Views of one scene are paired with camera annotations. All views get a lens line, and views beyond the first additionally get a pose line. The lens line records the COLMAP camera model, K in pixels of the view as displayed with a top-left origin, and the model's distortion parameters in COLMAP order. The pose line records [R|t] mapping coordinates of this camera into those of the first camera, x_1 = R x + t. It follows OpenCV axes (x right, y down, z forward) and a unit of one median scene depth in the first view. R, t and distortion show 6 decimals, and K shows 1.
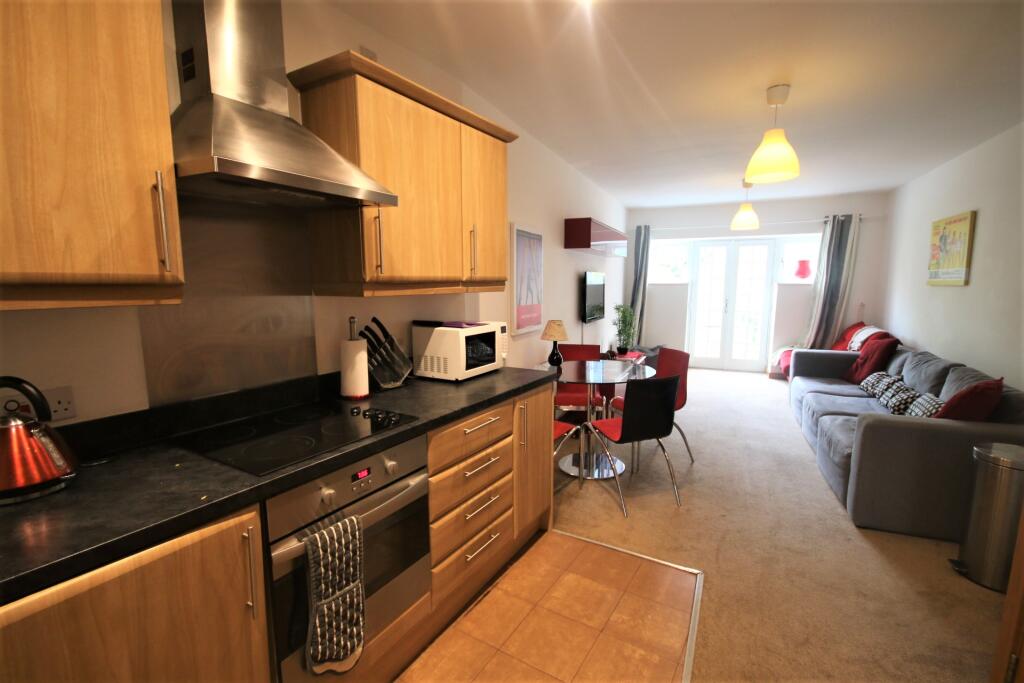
lens RADIAL K [[478.3, 0, 512.0], [0, 478.3, 341.5], [0, 0, 1]] dist [0.023609, 0.000109]
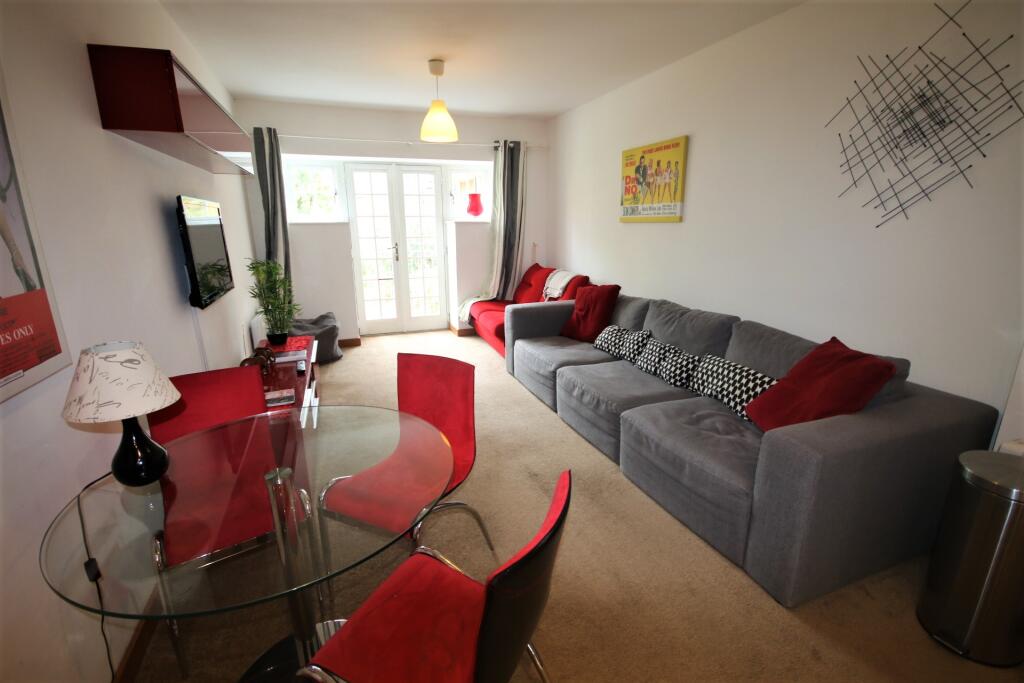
lens RADIAL K [[478.3, 0, 512.0], [0, 478.3, 341.5], [0, 0, 1]] dist [0.023609, 0.000109]
pose [[0.721493, -0.175460, 0.669822, 0.043142], [0.092821, 0.983139, 0.157551, -0.046125], [-0.686172, -0.051498, 0.725614, 0.384804]]
